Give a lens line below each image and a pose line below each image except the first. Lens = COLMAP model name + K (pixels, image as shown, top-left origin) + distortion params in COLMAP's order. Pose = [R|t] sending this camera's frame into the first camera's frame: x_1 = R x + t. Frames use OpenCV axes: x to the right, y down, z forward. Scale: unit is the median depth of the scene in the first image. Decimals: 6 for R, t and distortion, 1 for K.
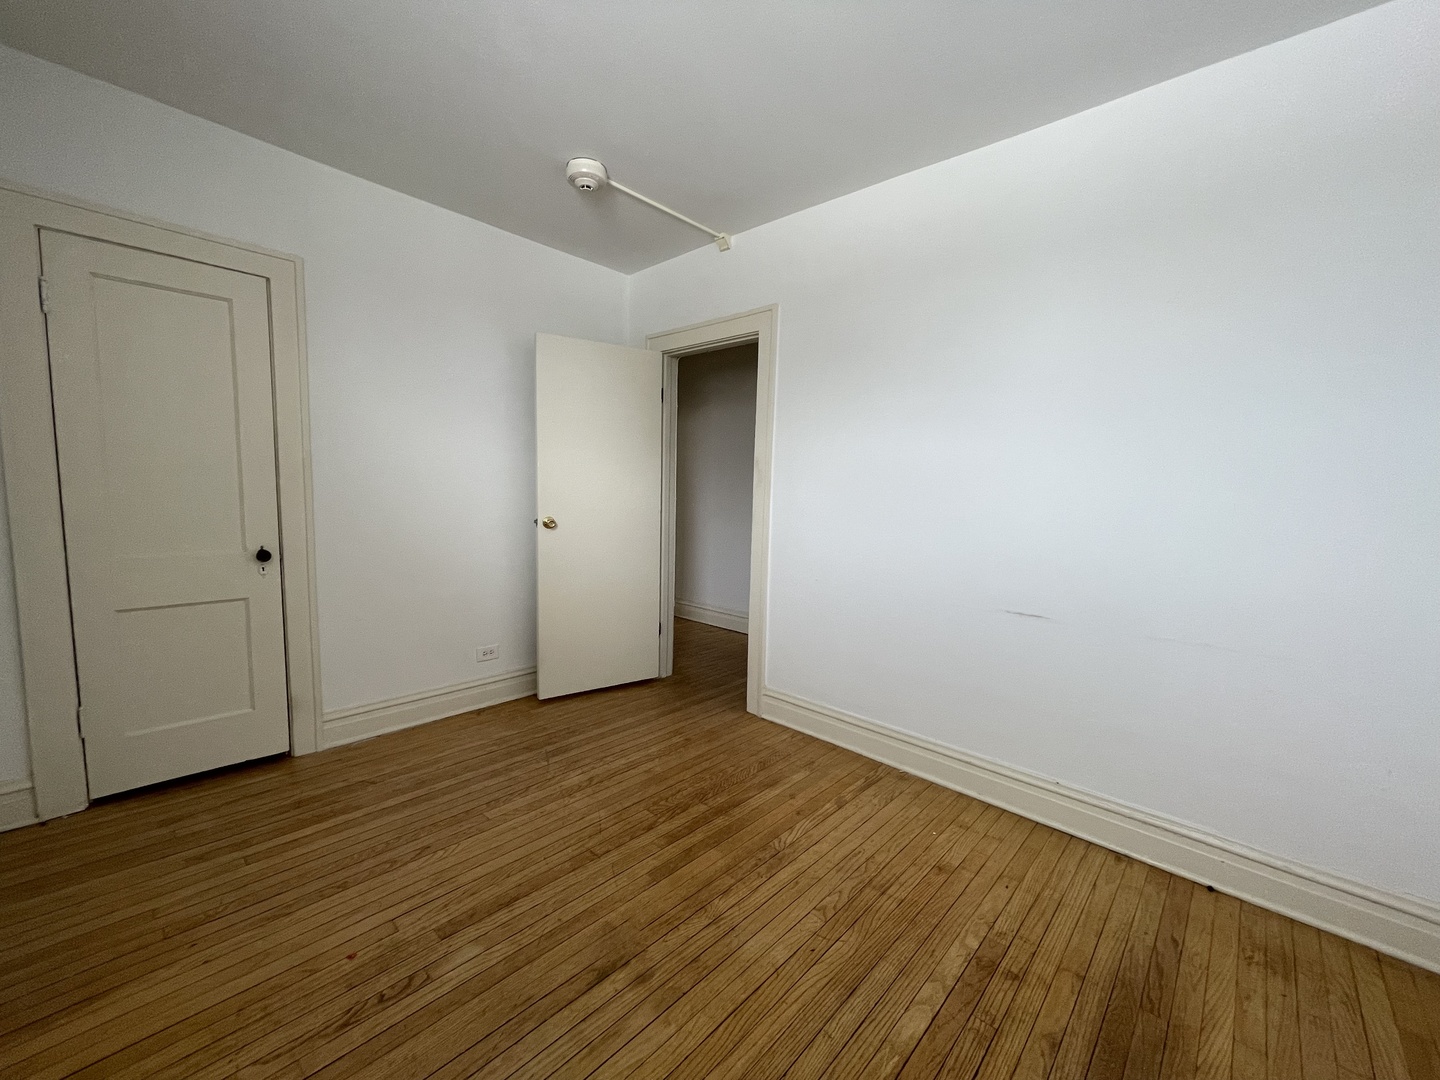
lens RADIAL K [[582.3, 0, 720.6], [0, 582.3, 541.7], [0, 0, 1]] dist [-0.002684, -0.000136]
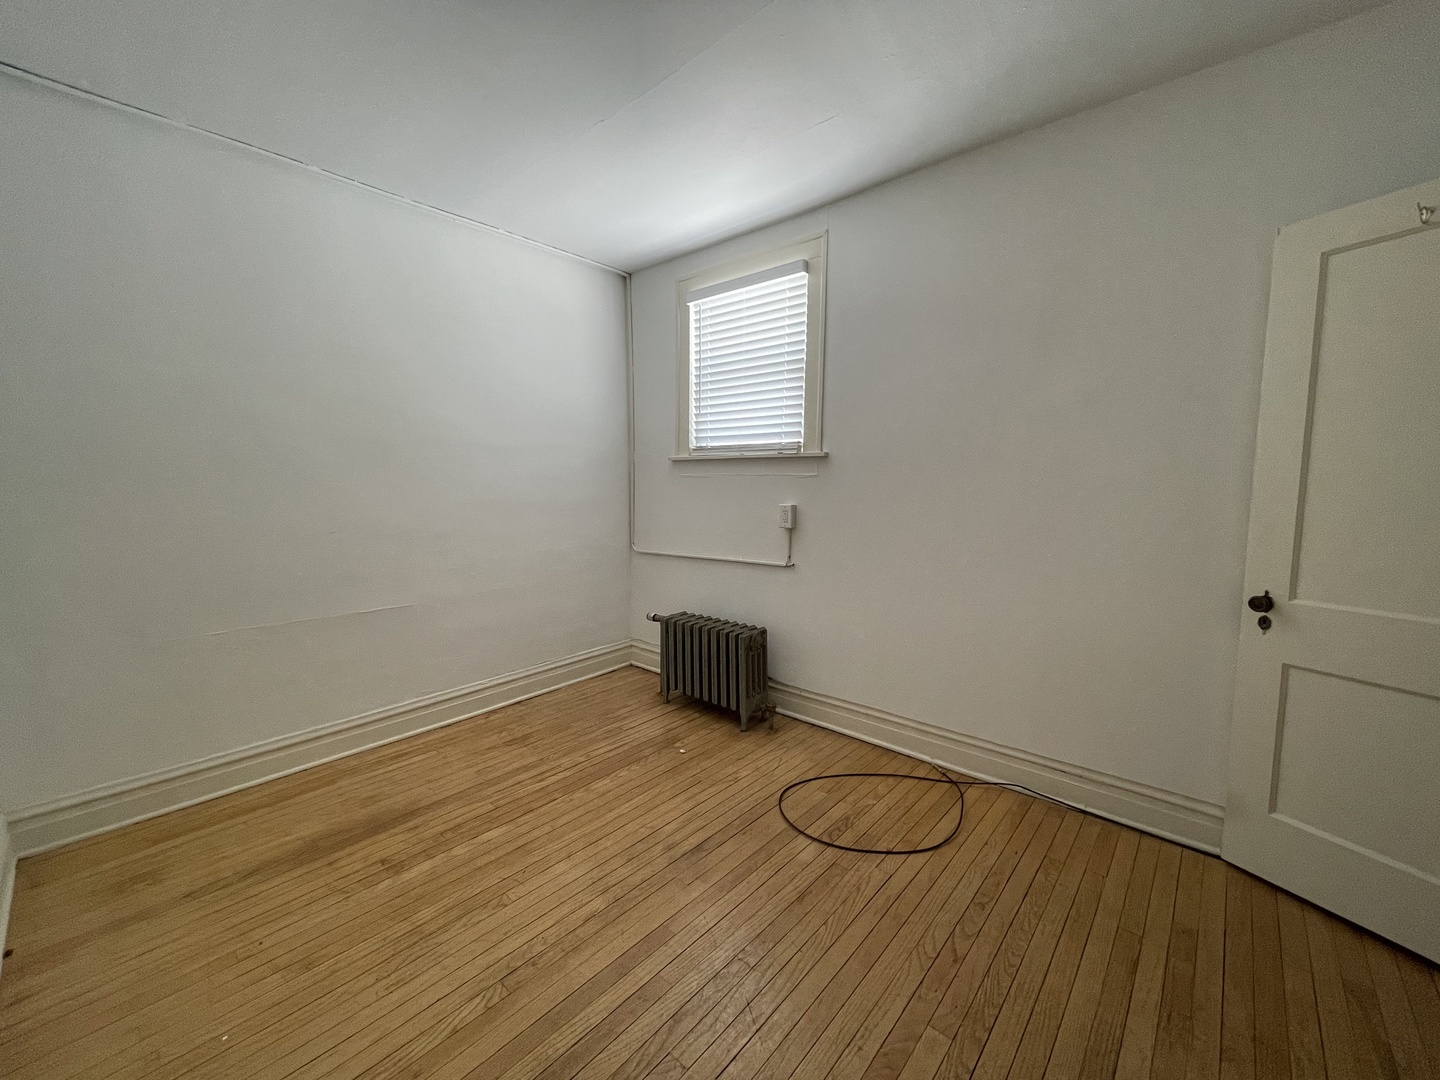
lens RADIAL K [[582.3, 0, 715.3], [0, 582.3, 536.9], [0, 0, 1]] dist [-0.002684, -0.000136]
pose [[-0.999571, -0.027027, -0.011270, -0.152441], [-0.028656, 0.982026, 0.186560, -0.173464], [0.006025, 0.186803, -0.982379, 1.646253]]
